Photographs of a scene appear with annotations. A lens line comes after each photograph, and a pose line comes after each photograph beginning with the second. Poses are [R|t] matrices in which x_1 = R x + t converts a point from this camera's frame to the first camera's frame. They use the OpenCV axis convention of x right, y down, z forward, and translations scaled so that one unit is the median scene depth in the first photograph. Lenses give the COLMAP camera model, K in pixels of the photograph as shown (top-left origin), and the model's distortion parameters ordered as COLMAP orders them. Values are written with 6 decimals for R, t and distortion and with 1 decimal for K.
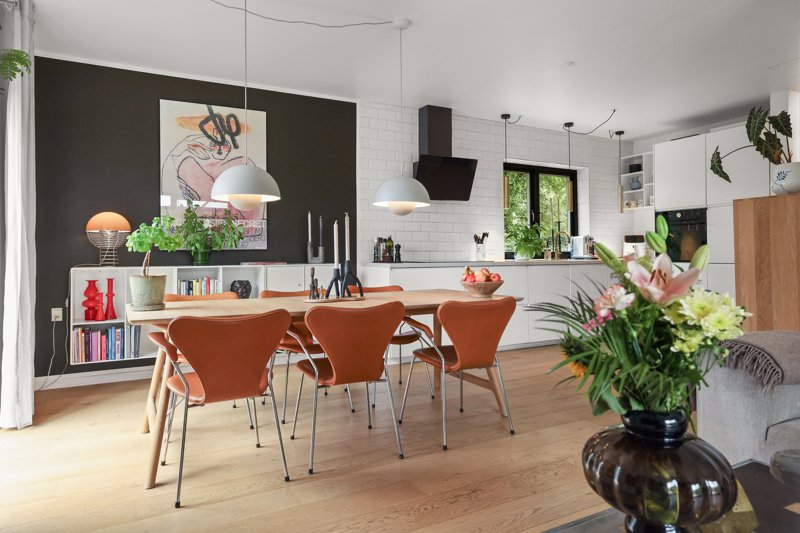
lens RADIAL K [[519.9, 0, 399.1], [0, 519.9, 240.3], [0, 0, 1]] dist [0.017784, 0.002500]
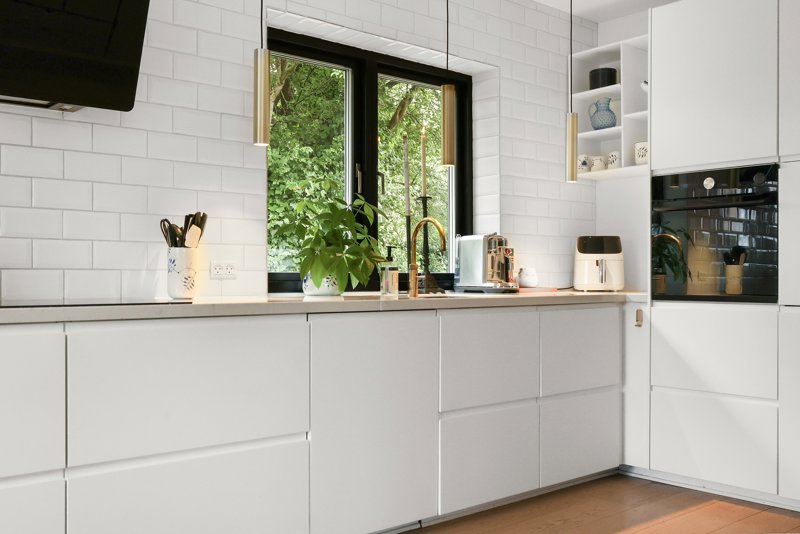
lens RADIAL K [[811.5, 0, 396.4], [0, 811.5, 268.8], [0, 0, 1]] dist [-0.021856, 0.000000]
pose [[0.978687, 0.008831, 0.205169, 0.165906], [-0.012159, 0.999814, 0.014966, 0.009798], [-0.204999, -0.017142, 0.978612, 0.417757]]
